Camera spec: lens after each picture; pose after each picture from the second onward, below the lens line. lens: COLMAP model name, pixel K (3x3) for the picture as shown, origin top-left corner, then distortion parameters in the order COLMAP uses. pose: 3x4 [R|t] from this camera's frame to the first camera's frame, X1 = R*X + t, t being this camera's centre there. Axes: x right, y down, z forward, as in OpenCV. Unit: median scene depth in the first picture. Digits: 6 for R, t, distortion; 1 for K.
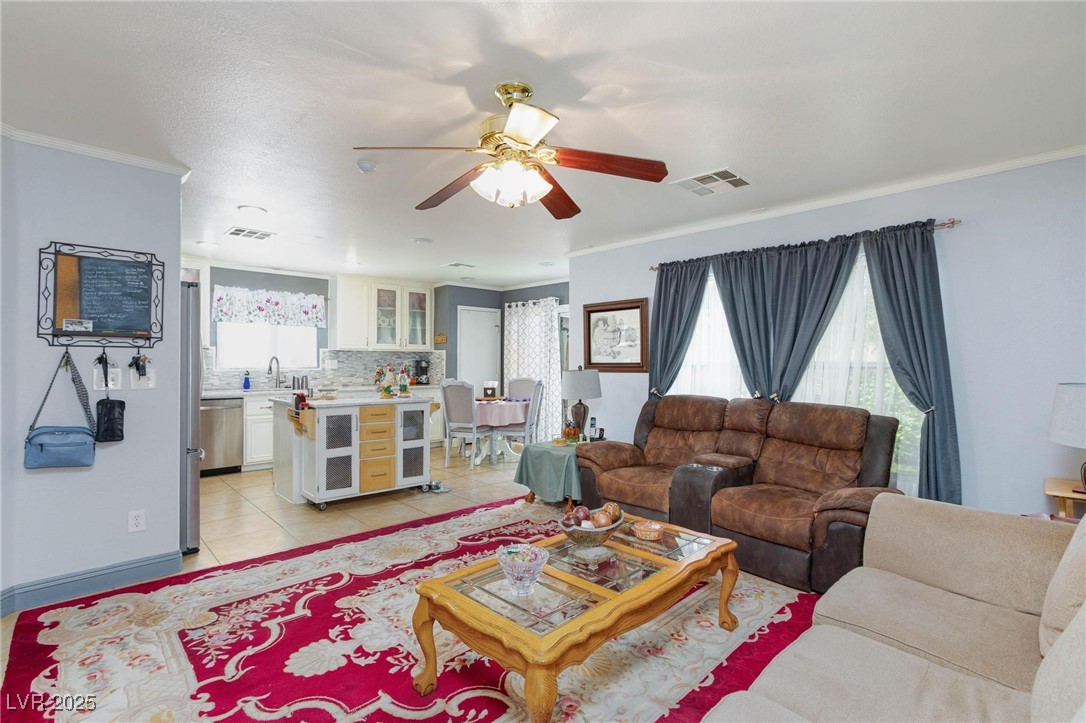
lens RADIAL K [[498.0, 0, 538.3], [0, 498.0, 361.9], [0, 0, 1]] dist [-0.002486, 0.000142]
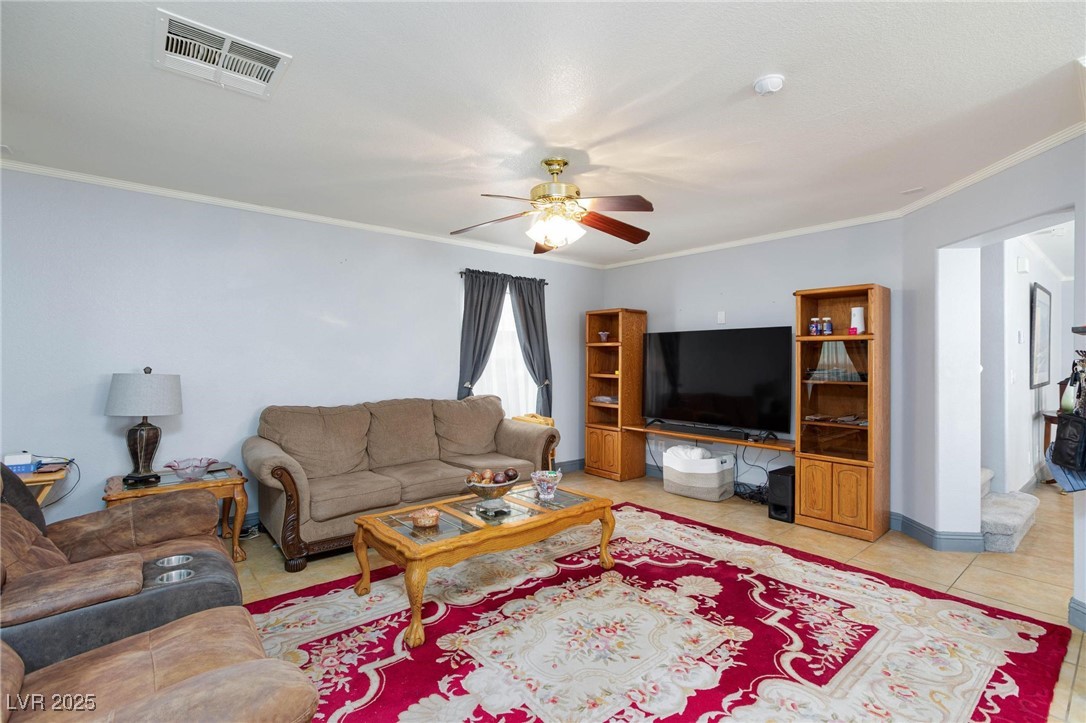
lens RADIAL K [[498.0, 0, 538.3], [0, 498.0, 361.9], [0, 0, 1]] dist [-0.002486, 0.000142]
pose [[-0.997208, -0.009740, 0.074031, -0.097504], [-0.009280, 0.999935, 0.006558, -0.002681], [-0.074090, 0.005853, -0.997234, 2.110728]]
